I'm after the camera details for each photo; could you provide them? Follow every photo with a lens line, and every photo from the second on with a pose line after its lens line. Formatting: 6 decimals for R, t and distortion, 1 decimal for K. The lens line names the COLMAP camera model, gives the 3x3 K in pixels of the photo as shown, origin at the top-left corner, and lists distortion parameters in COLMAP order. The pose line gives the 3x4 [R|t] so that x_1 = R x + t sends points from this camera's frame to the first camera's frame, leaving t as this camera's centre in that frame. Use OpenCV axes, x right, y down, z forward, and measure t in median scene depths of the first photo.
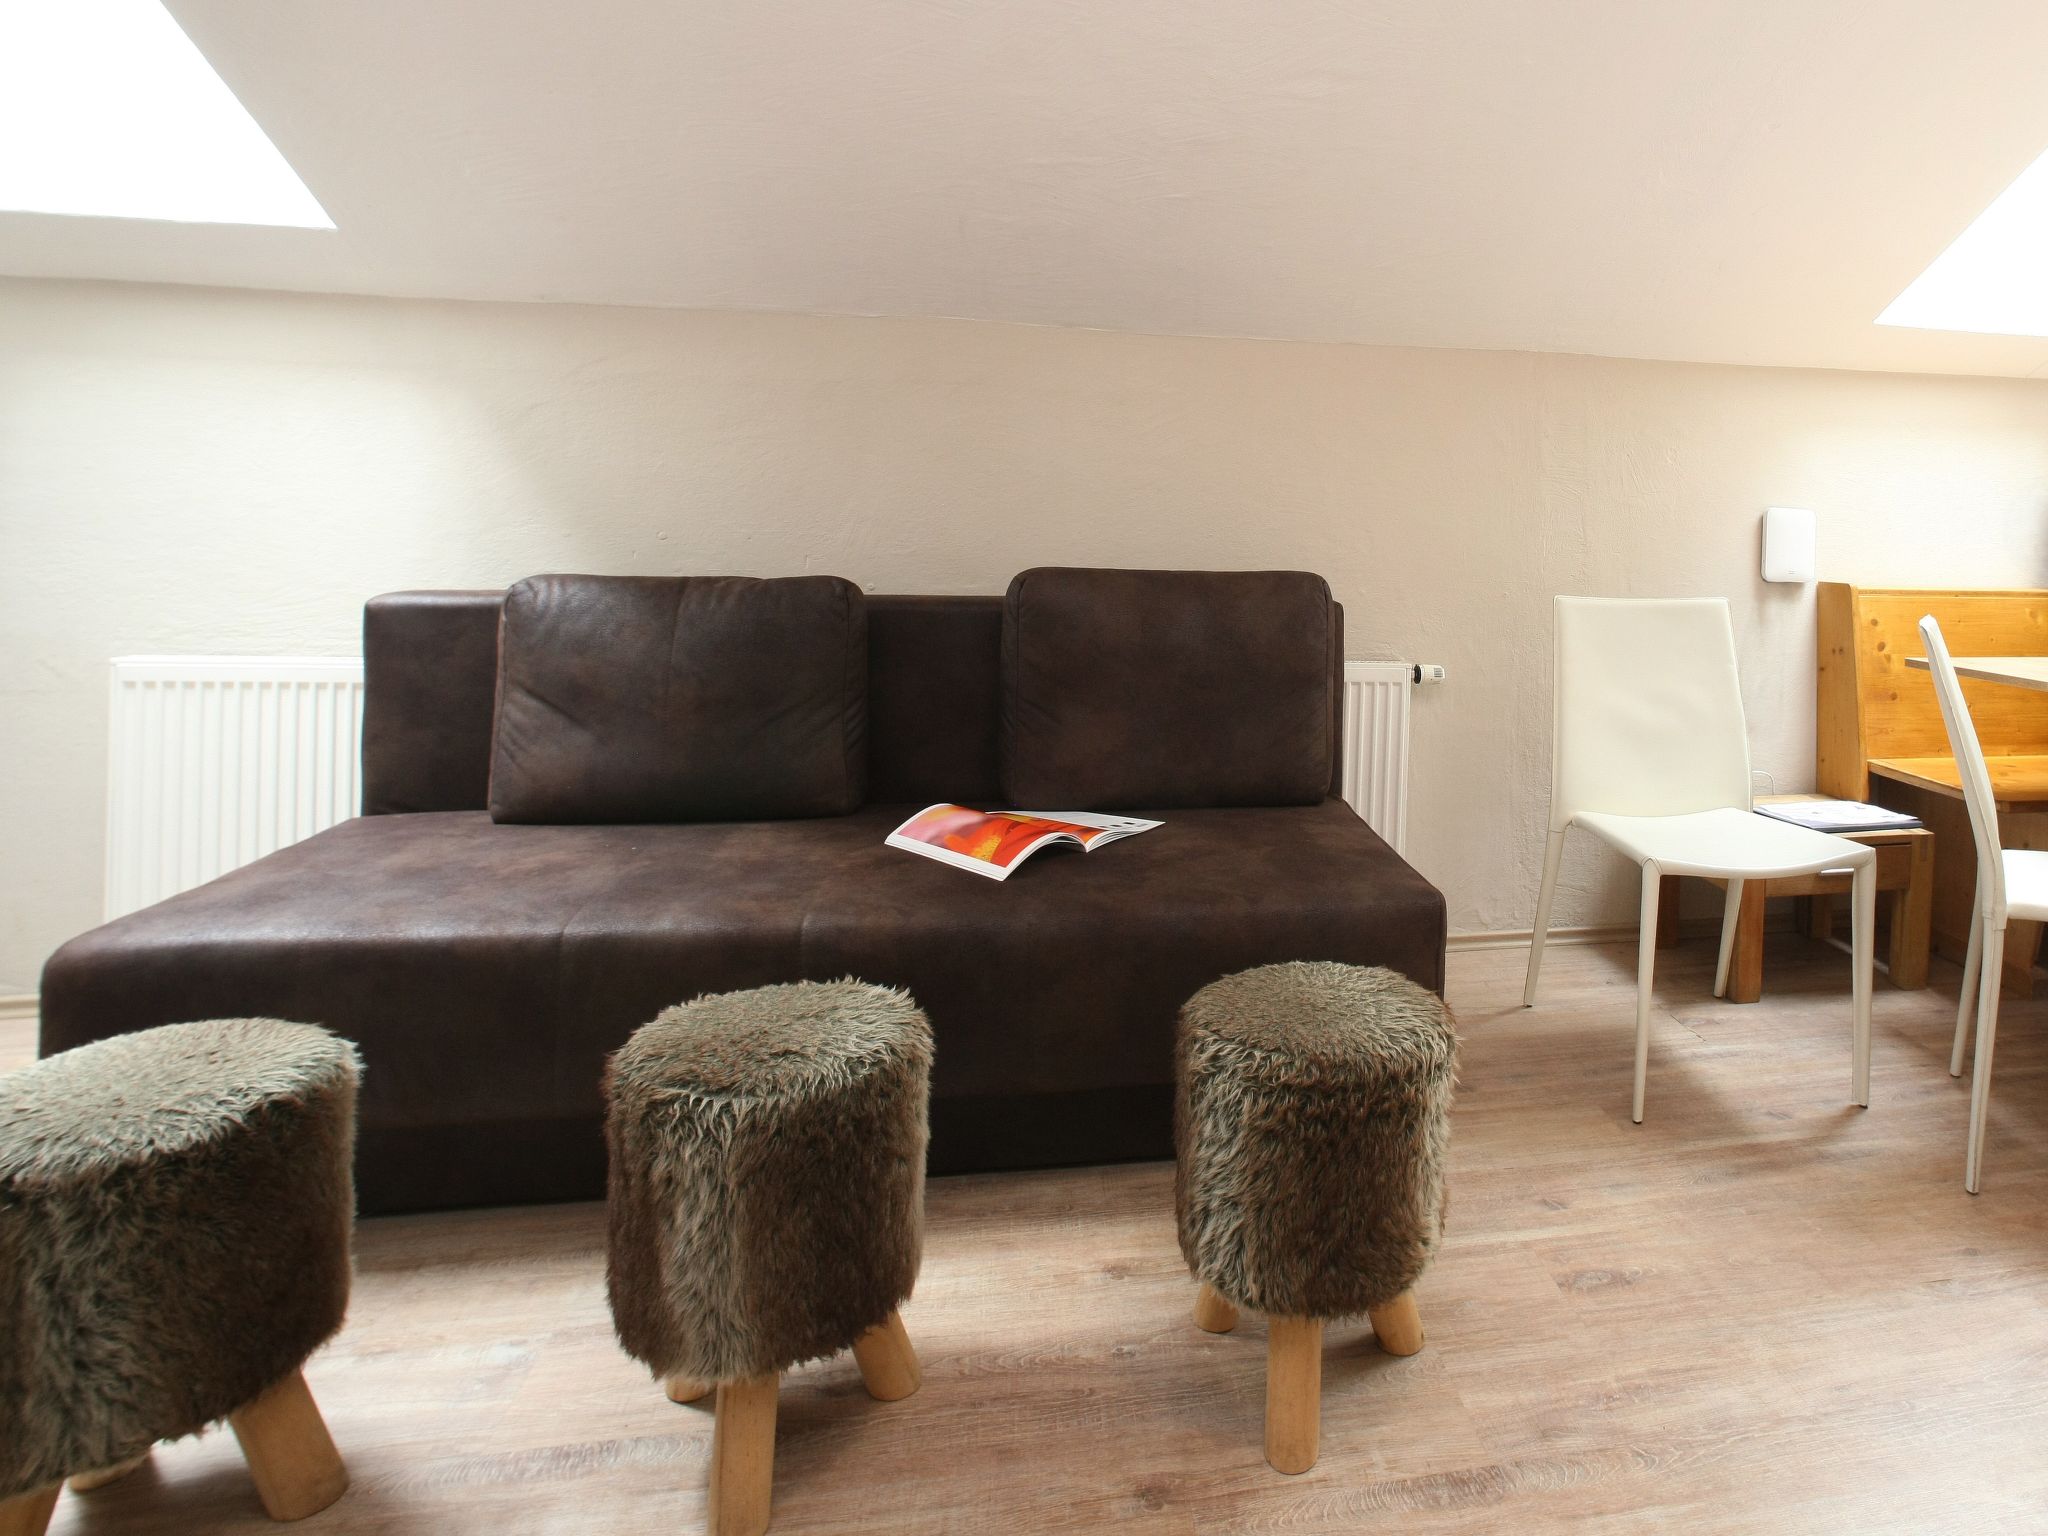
lens RADIAL K [[1112.6, 0, 1318.0], [0, 1112.6, 622.0], [0, 0, 1]] dist [-0.039127, 0.016927]
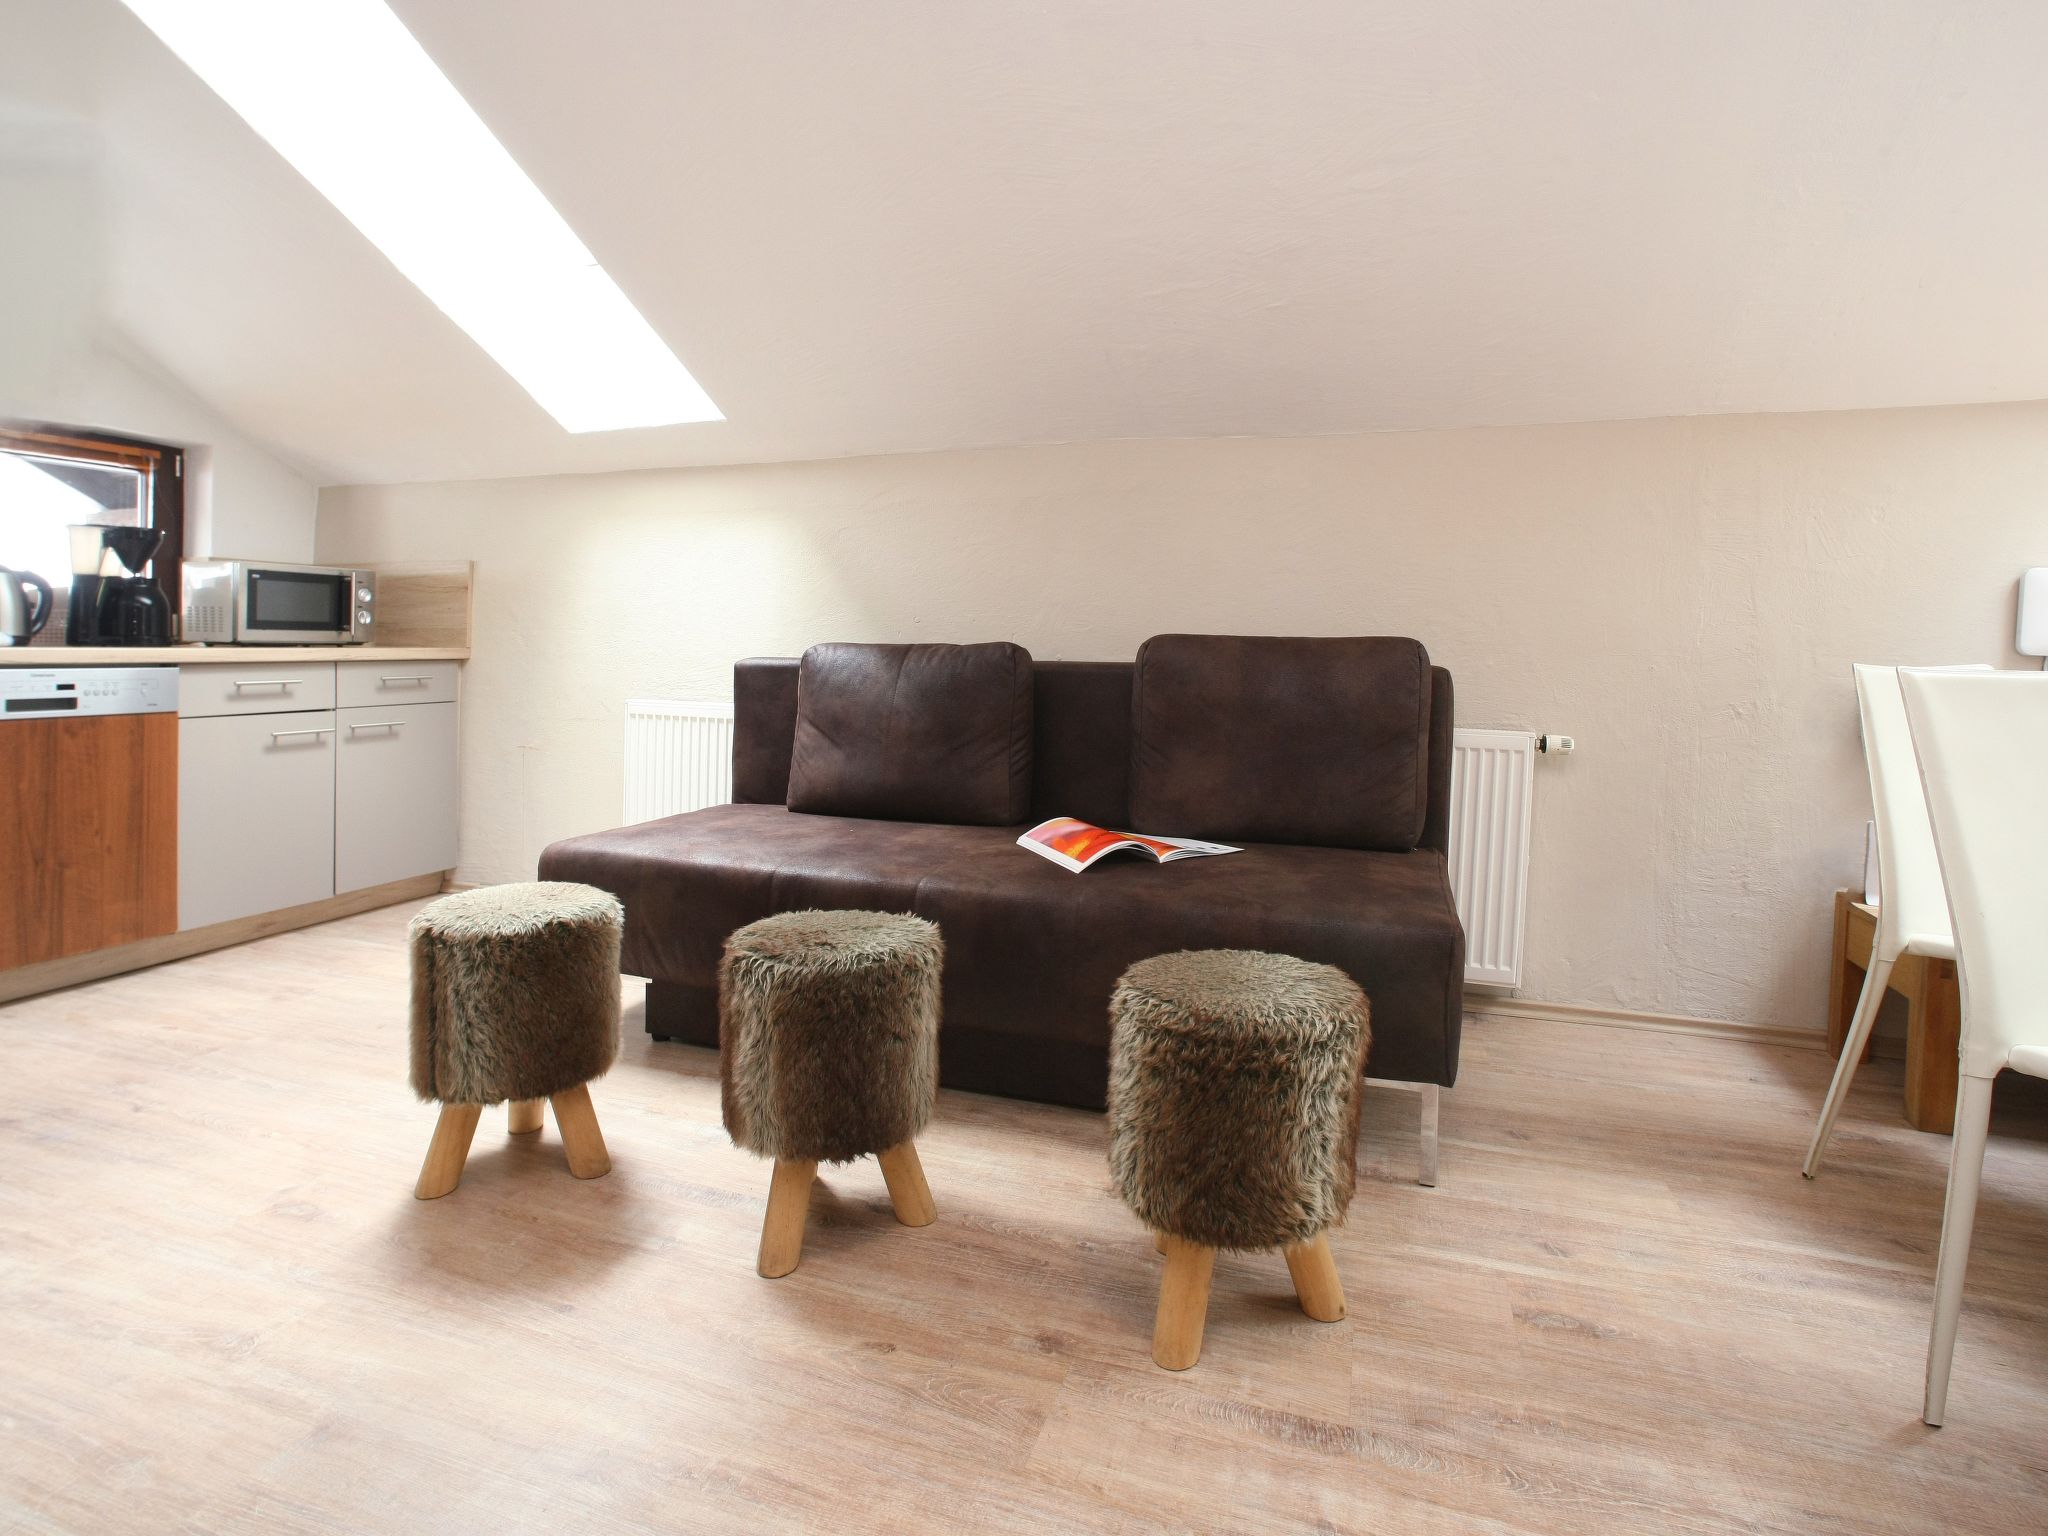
lens RADIAL K [[956.7, 0, 1021.9], [0, 956.7, 723.6], [0, 0, 1]] dist [-0.048135, 0.022585]
pose [[0.879656, 0.028735, -0.474742, 0.291411], [-0.022276, 0.999567, 0.019227, 0.084587], [0.475089, -0.006338, 0.879915, 0.062151]]
